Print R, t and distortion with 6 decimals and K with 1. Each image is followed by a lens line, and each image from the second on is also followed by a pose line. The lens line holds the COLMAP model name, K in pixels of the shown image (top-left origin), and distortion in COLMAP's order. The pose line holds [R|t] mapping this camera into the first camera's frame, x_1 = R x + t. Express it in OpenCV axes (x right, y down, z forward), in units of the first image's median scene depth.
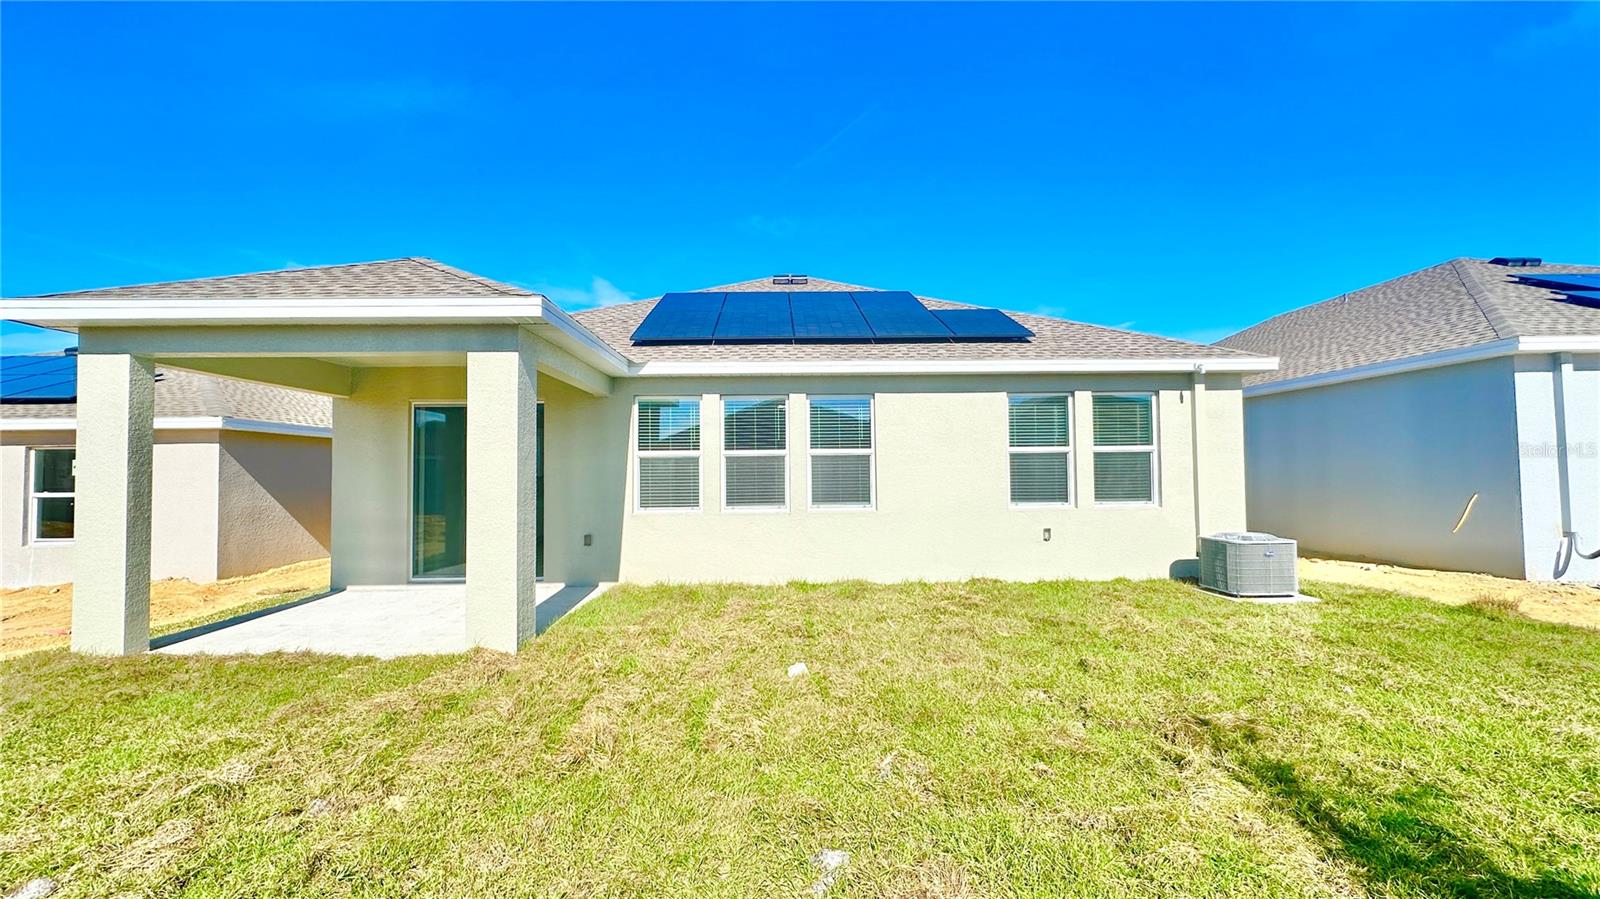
lens RADIAL K [[640.8, 0, 800.0], [0, 640.8, 449.5], [0, 0, 1]] dist [0.011427, 0.000122]
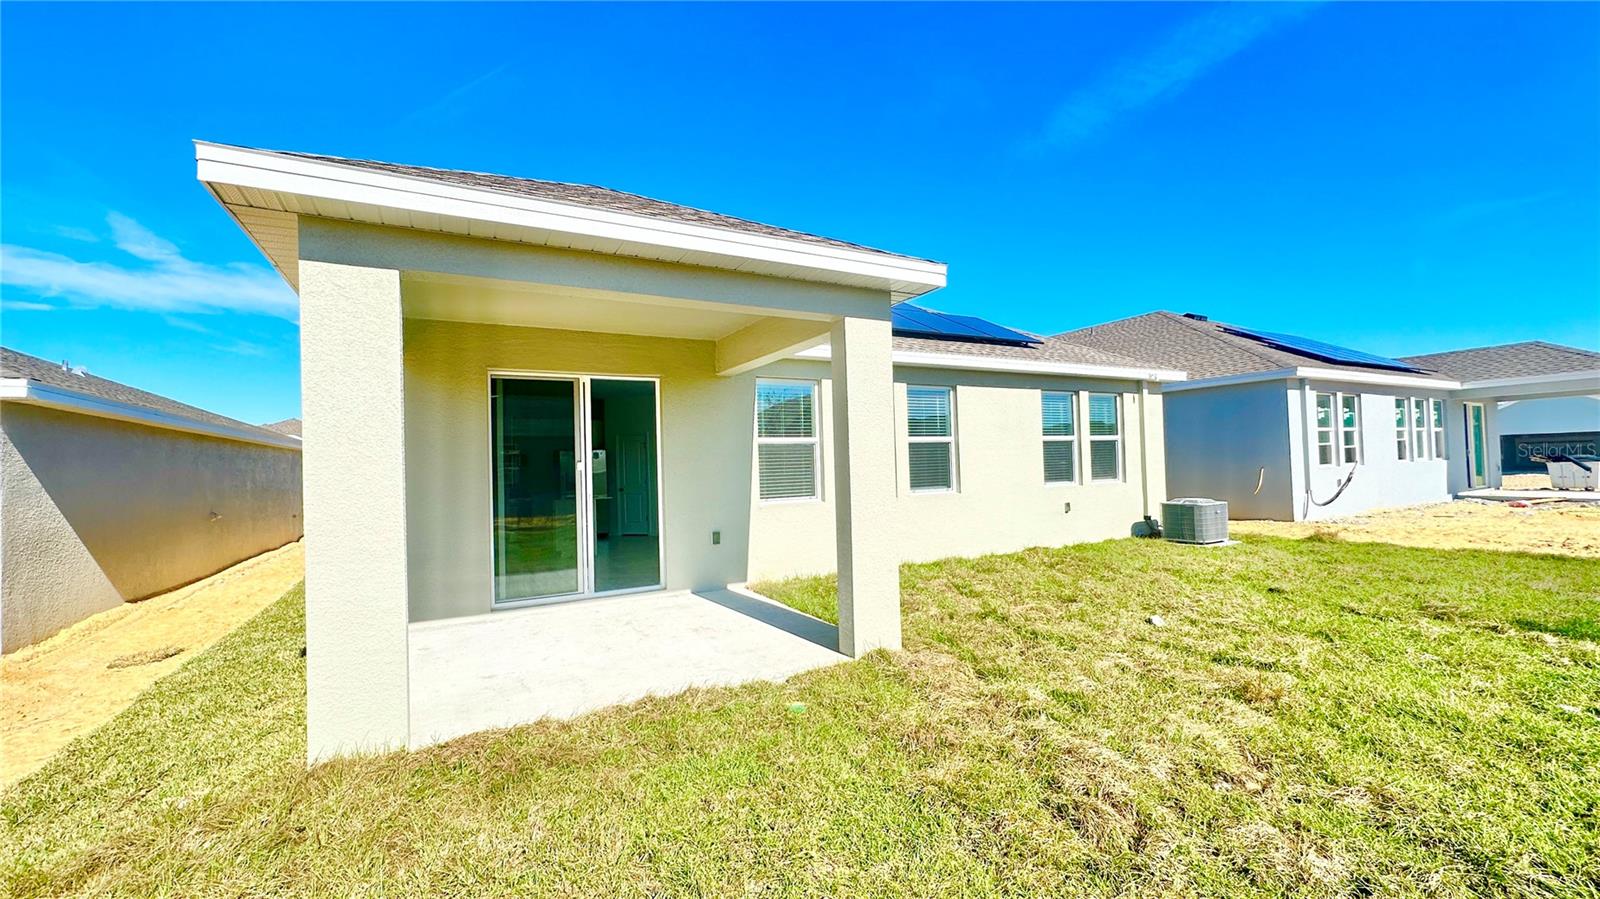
lens RADIAL K [[640.8, 0, 800.0], [0, 640.8, 449.5], [0, 0, 1]] dist [0.011427, 0.000122]
pose [[0.878664, -0.002304, 0.477435, -0.633338], [-0.002643, 0.999950, 0.009690, 0.011551], [-0.477433, -0.009776, 0.878614, 0.174166]]
